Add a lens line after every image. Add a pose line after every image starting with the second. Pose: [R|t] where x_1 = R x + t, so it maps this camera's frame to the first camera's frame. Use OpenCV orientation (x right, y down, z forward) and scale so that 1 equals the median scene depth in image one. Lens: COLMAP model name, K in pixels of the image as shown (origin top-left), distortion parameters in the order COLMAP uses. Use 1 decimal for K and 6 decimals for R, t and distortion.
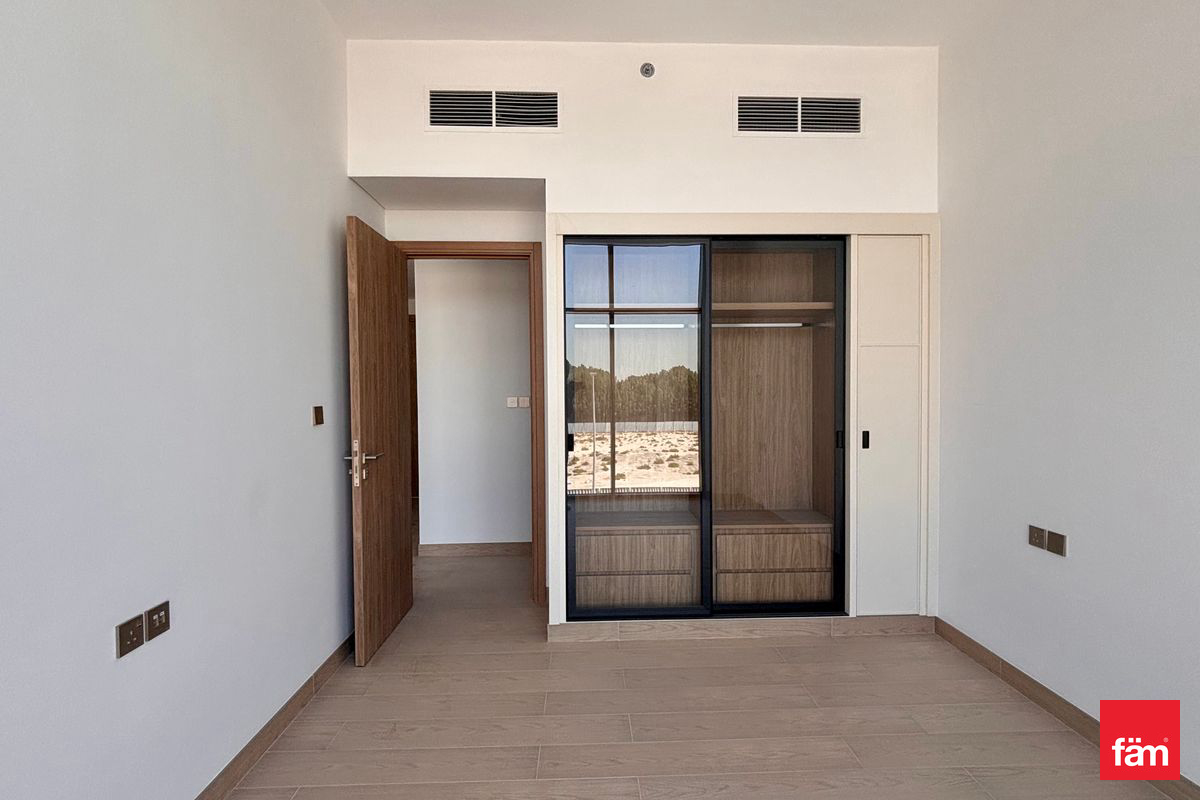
lens RADIAL K [[567.5, 0, 600.0], [0, 567.5, 400.0], [0, 0, 1]] dist [0.001038, -0.017719]
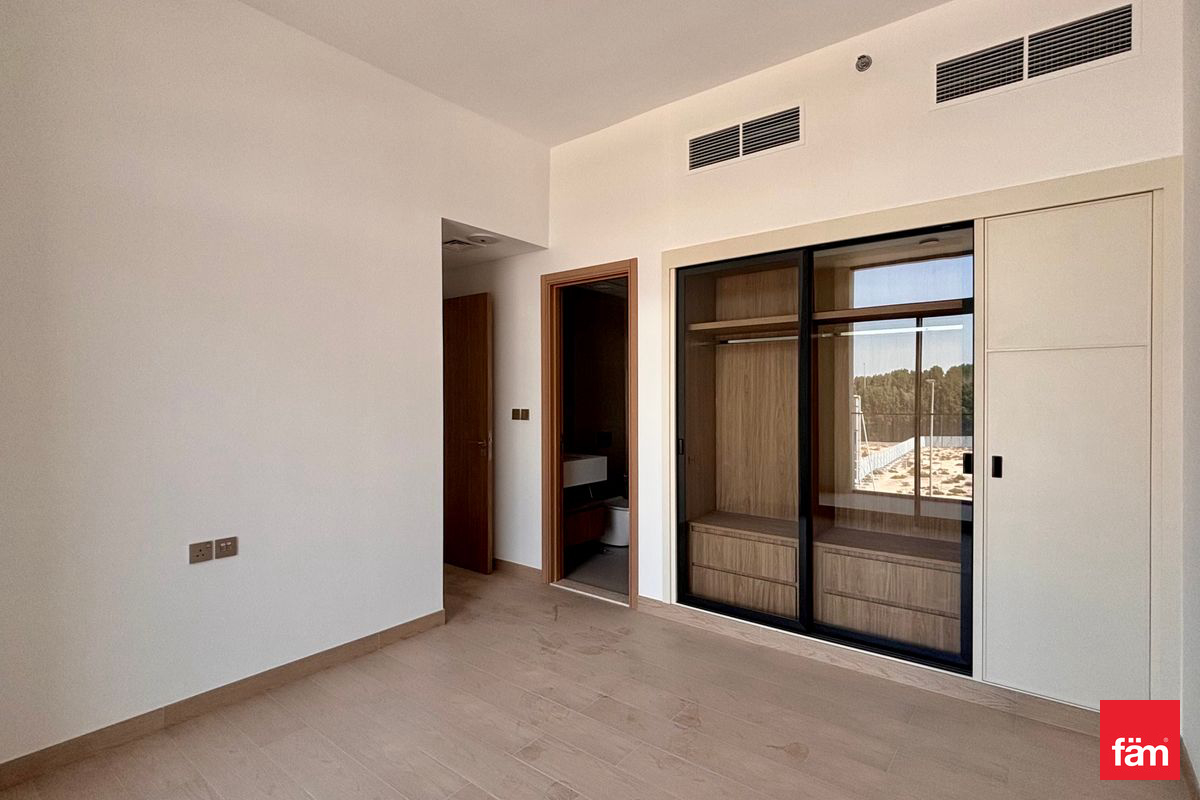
lens RADIAL K [[567.5, 0, 600.0], [0, 567.5, 400.0], [0, 0, 1]] dist [0.001038, -0.017719]
pose [[0.766698, 0.010921, -0.641915, 0.533299], [-0.021372, 0.999735, -0.008517, -0.005203], [0.641652, 0.020249, 0.766729, 0.014510]]
